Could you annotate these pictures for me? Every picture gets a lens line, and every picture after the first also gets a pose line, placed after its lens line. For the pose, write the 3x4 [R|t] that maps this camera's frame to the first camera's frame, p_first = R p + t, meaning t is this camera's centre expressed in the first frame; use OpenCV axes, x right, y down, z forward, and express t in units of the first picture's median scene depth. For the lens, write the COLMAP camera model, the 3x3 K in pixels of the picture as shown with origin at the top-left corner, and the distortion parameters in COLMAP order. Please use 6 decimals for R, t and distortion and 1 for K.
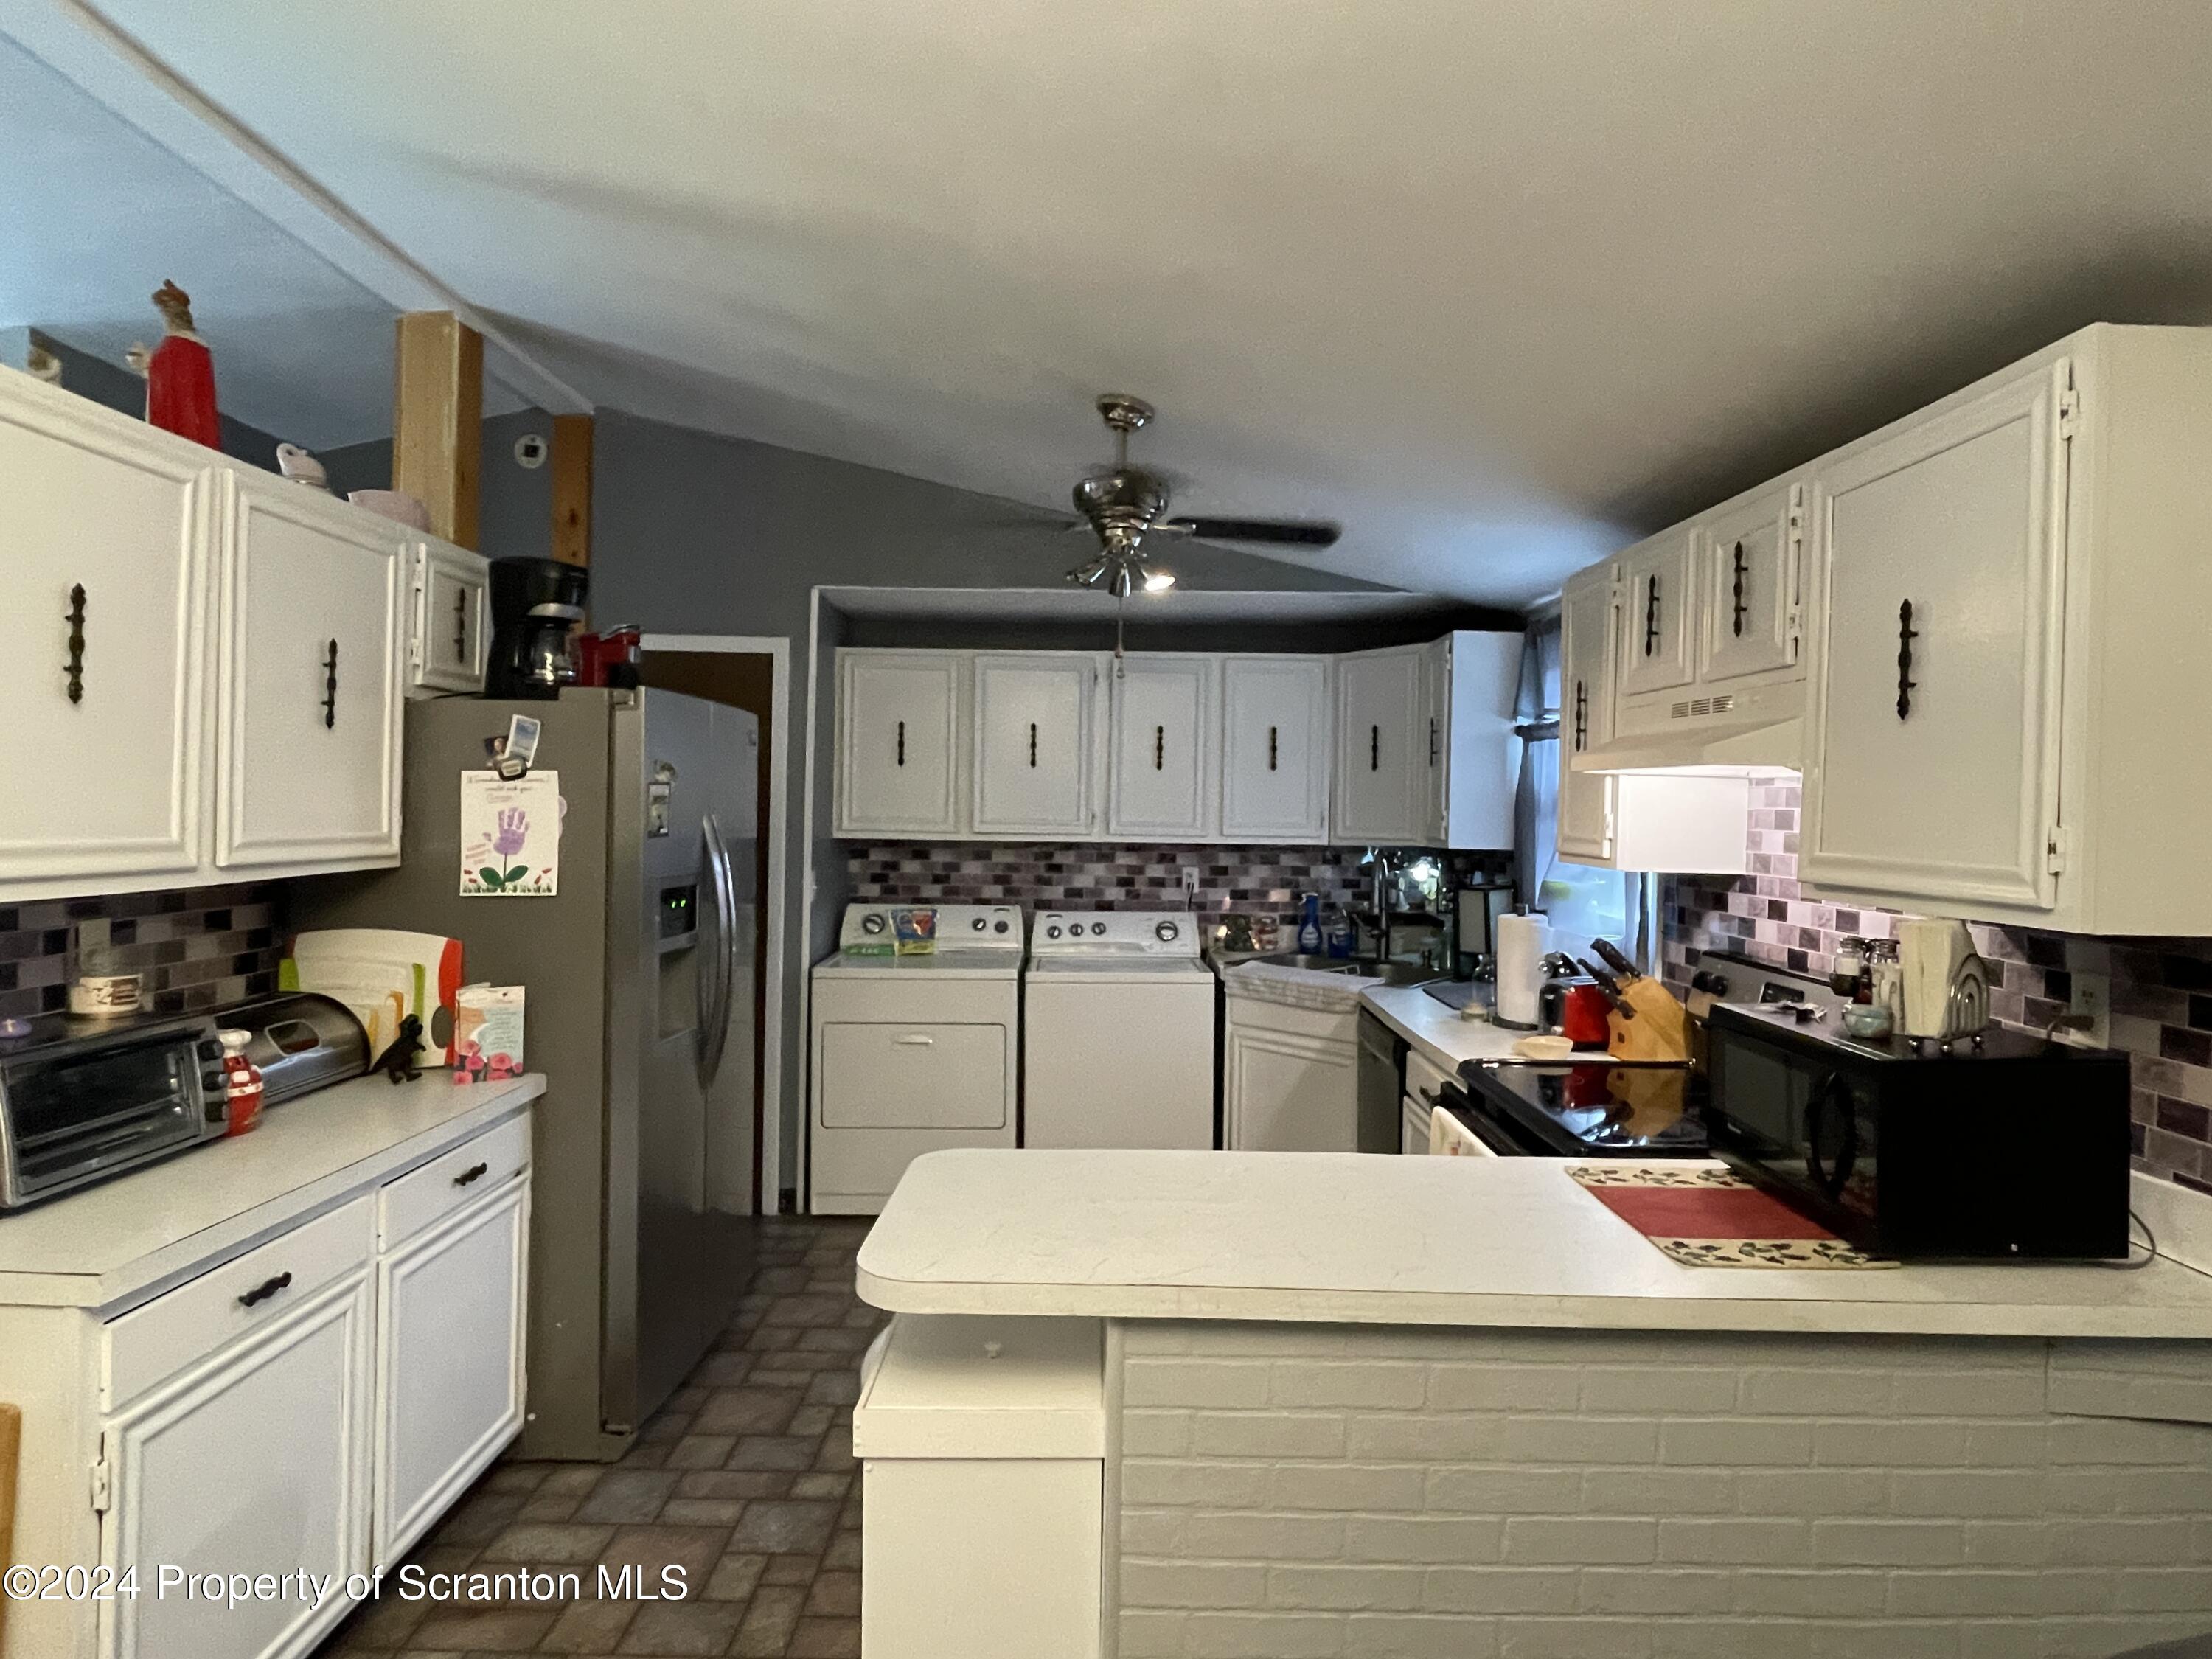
lens RADIAL K [[1208.0, 0, 1113.8], [0, 1208.0, 823.0], [0, 0, 1]] dist [-0.004890, -0.003191]
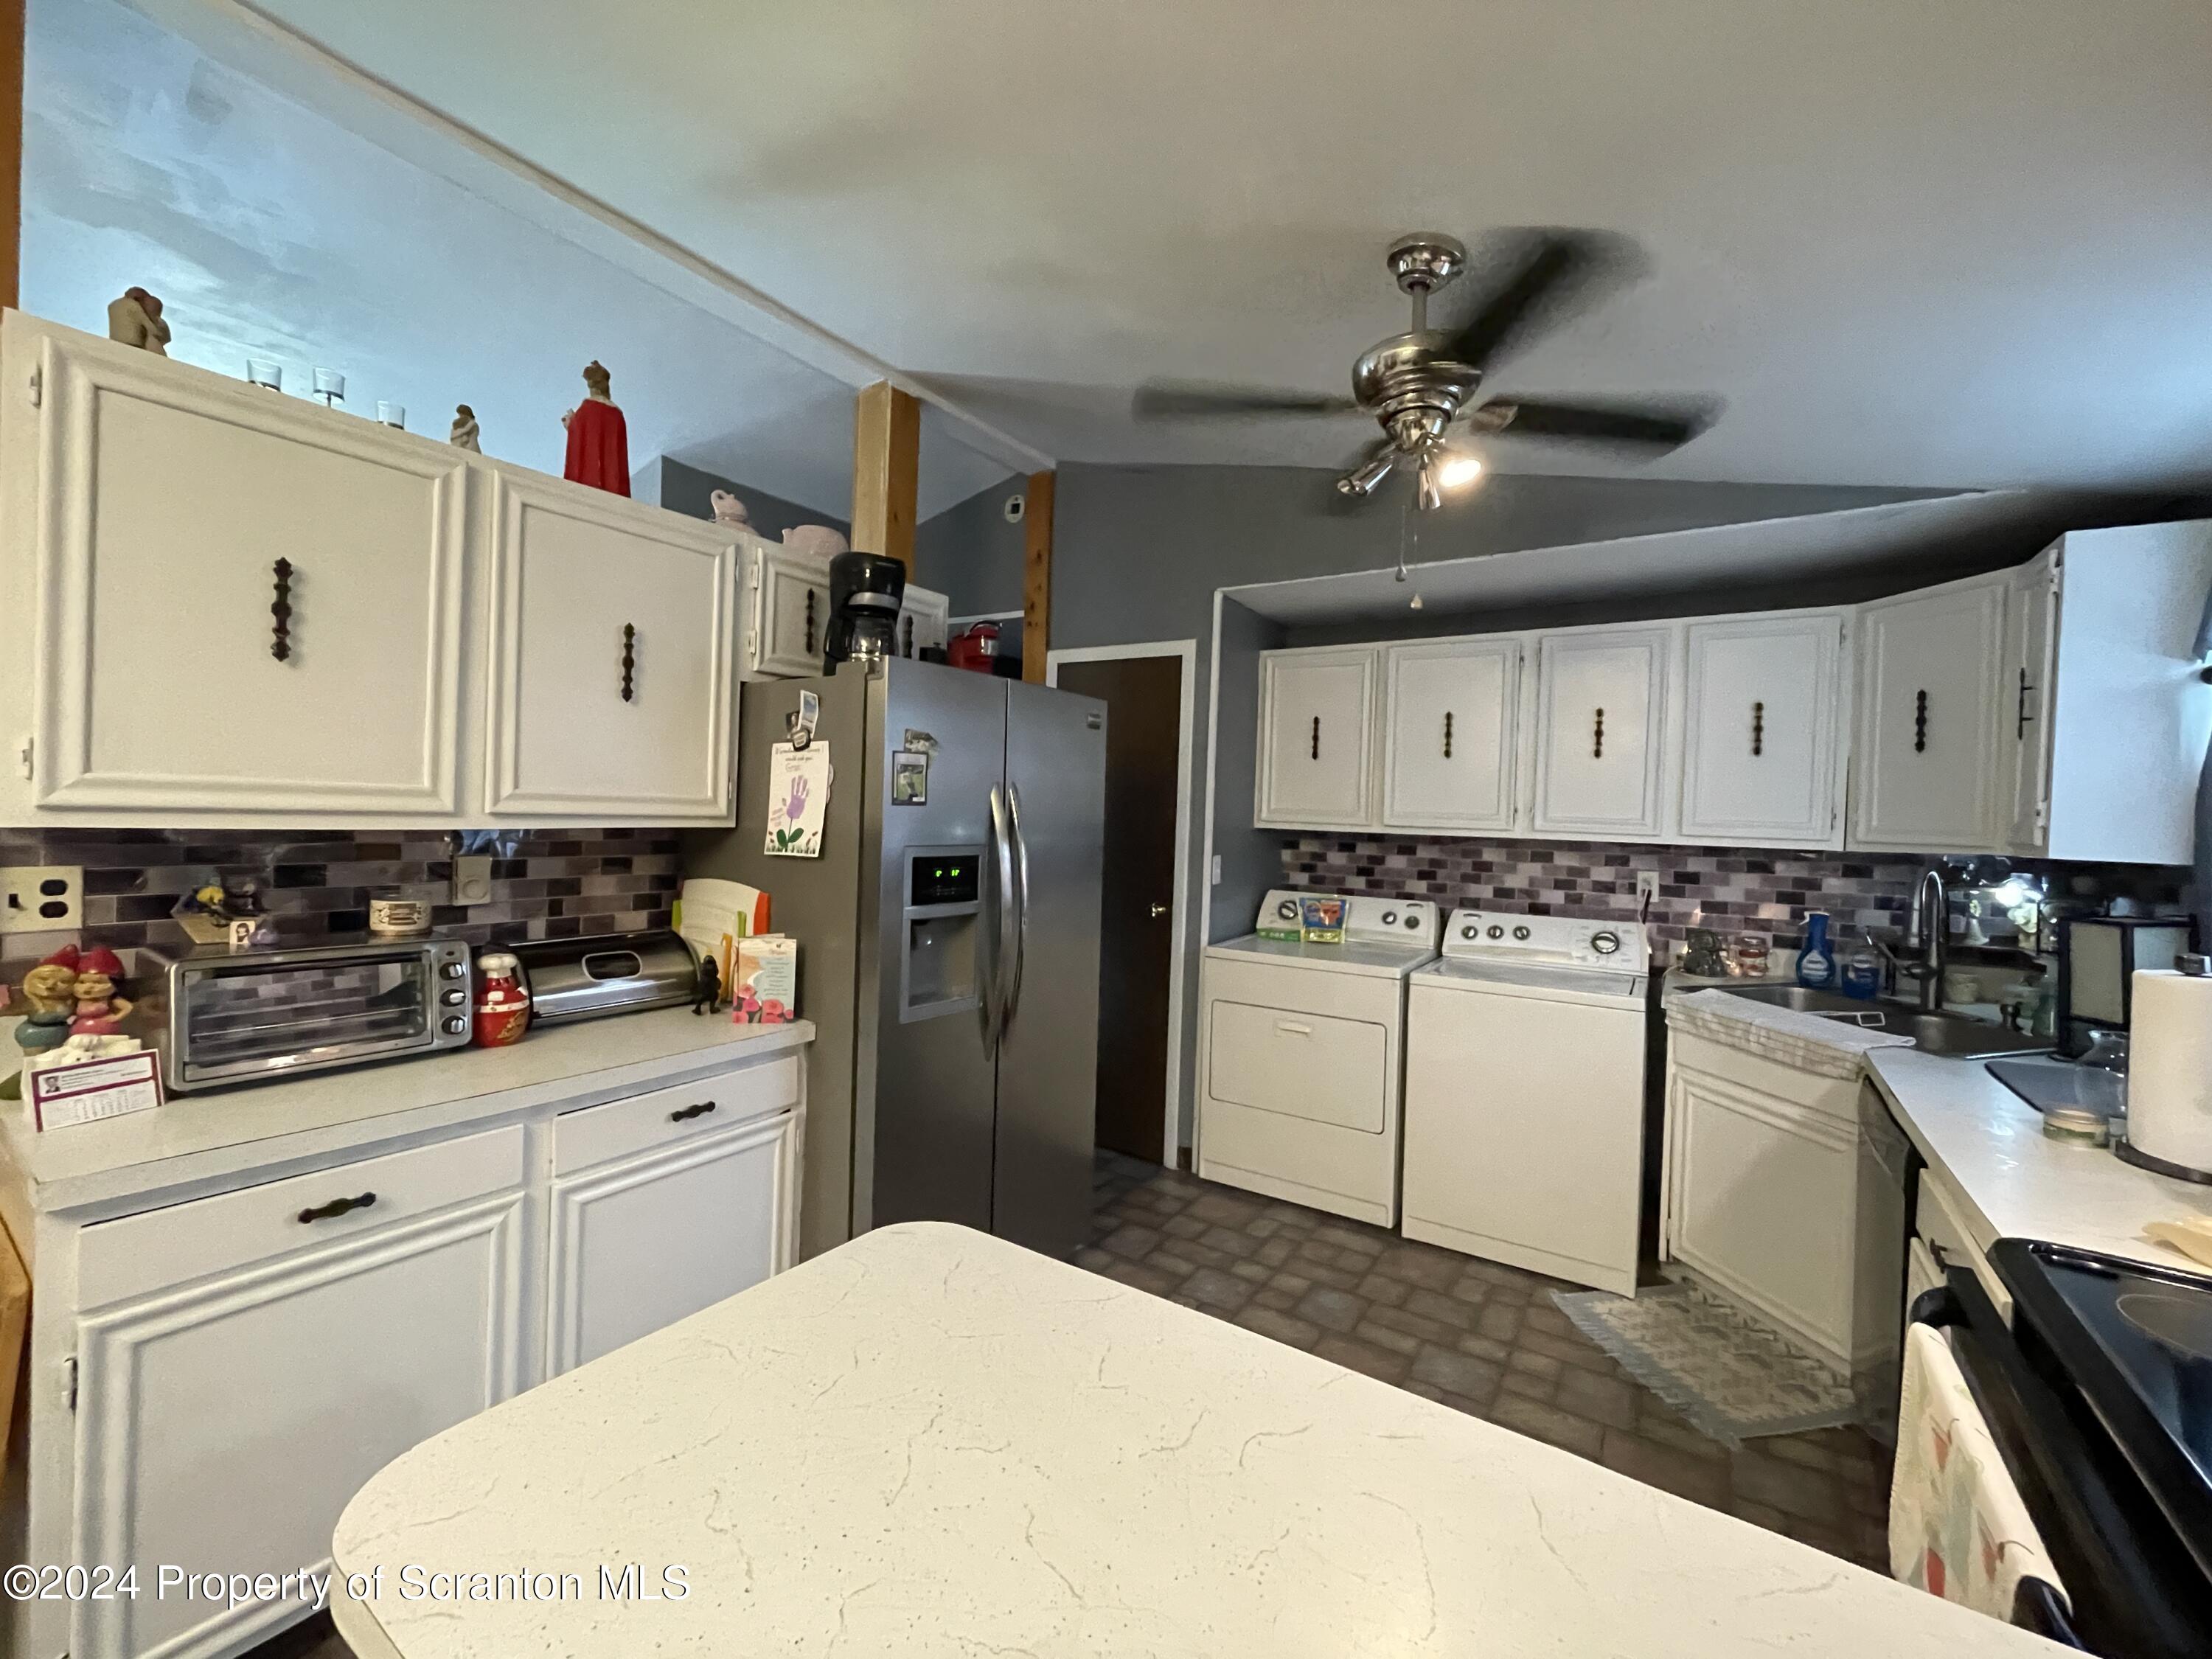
lens RADIAL K [[897.8, 0, 1104.6], [0, 897.8, 824.4], [0, 0, 1]] dist [-0.002319, 0.000009]
pose [[0.833713, 0.020654, -0.551811, 0.137770], [-0.025475, 0.999675, -0.001071, 0.019172], [0.551610, 0.014951, 0.833968, 0.356291]]
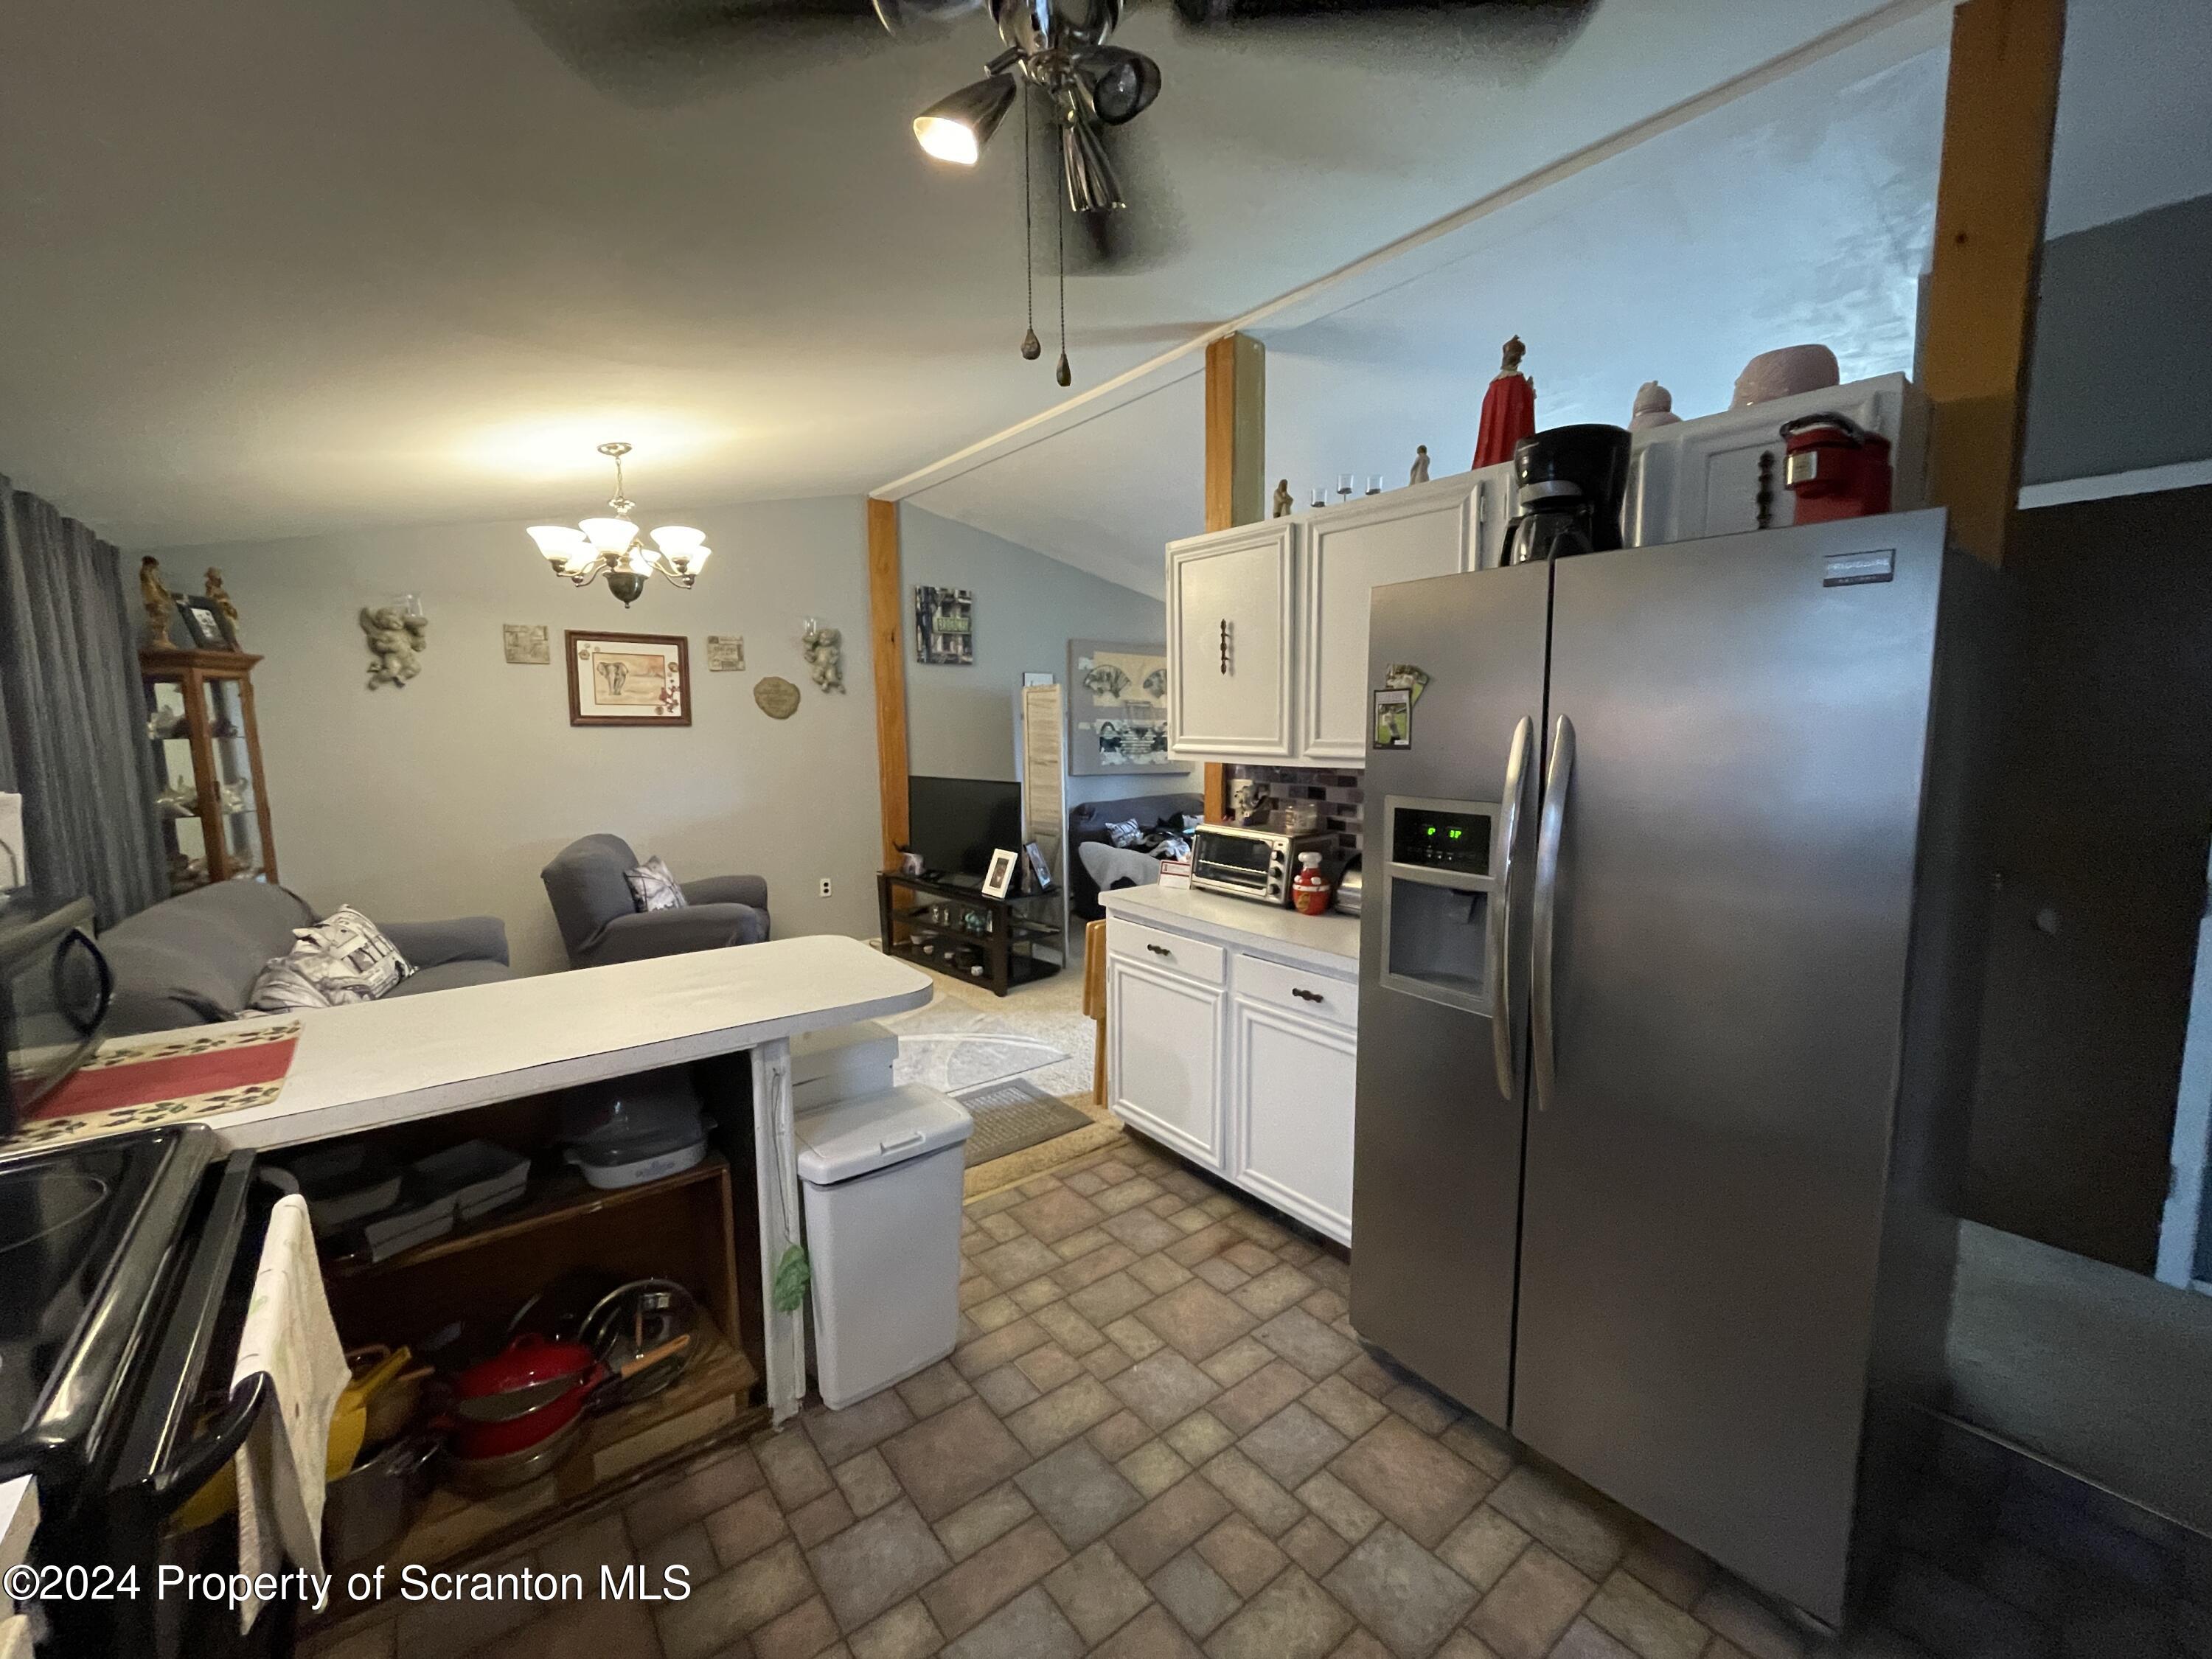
lens RADIAL K [[897.8, 0, 1121.9], [0, 897.8, 817.9], [0, 0, 1]] dist [-0.002319, 0.000009]
pose [[-0.786545, 0.053096, -0.615246, 0.155543], [-0.012506, 0.994723, 0.101833, -0.002300], [0.617406, 0.087790, -0.781730, 1.090583]]
